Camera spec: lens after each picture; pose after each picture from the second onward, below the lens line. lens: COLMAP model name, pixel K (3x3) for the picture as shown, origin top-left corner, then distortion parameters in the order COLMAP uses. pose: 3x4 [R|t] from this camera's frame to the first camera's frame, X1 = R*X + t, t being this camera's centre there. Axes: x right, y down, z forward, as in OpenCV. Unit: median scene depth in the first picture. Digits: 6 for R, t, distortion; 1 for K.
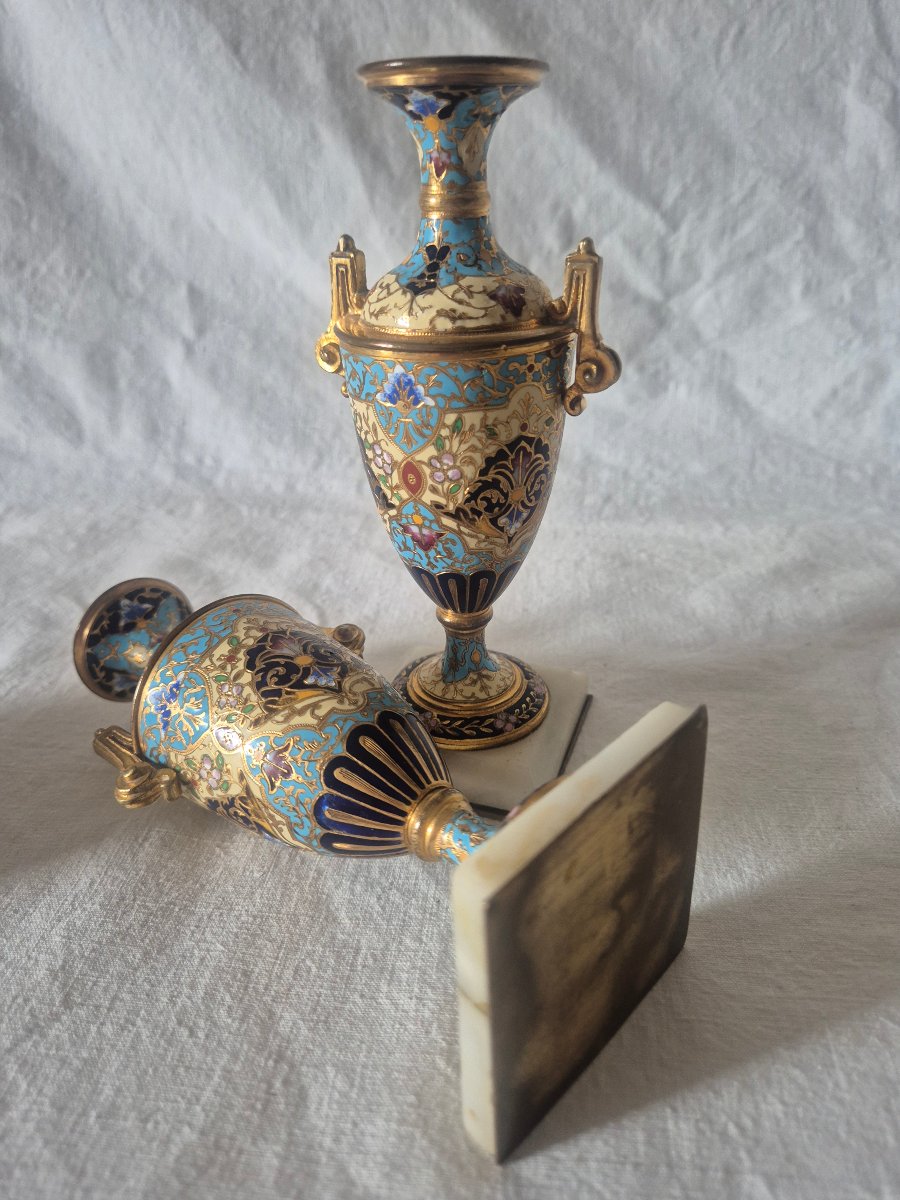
lens RADIAL K [[835.6, 0, 451.5], [0, 835.6, 612.5], [0, 0, 1]] dist [0.007974, -0.026871]
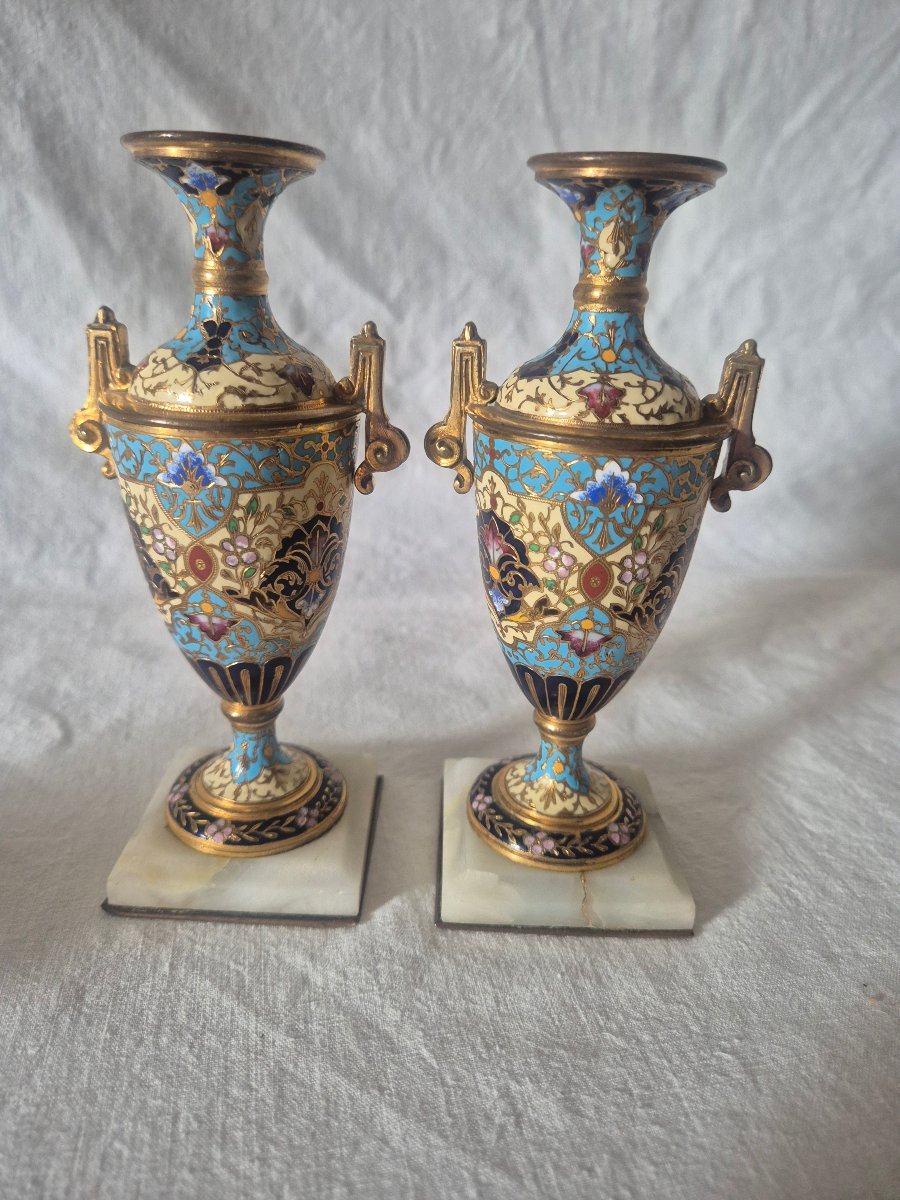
lens RADIAL K [[841.8, 0, 436.9], [0, 841.8, 599.9], [0, 0, 1]] dist [0.012095, -0.028329]
pose [[0.943762, -0.061103, 0.324929, -0.106198], [0.095913, 0.991110, -0.092204, -0.010883], [-0.316407, 0.118184, 0.941233, 0.050809]]
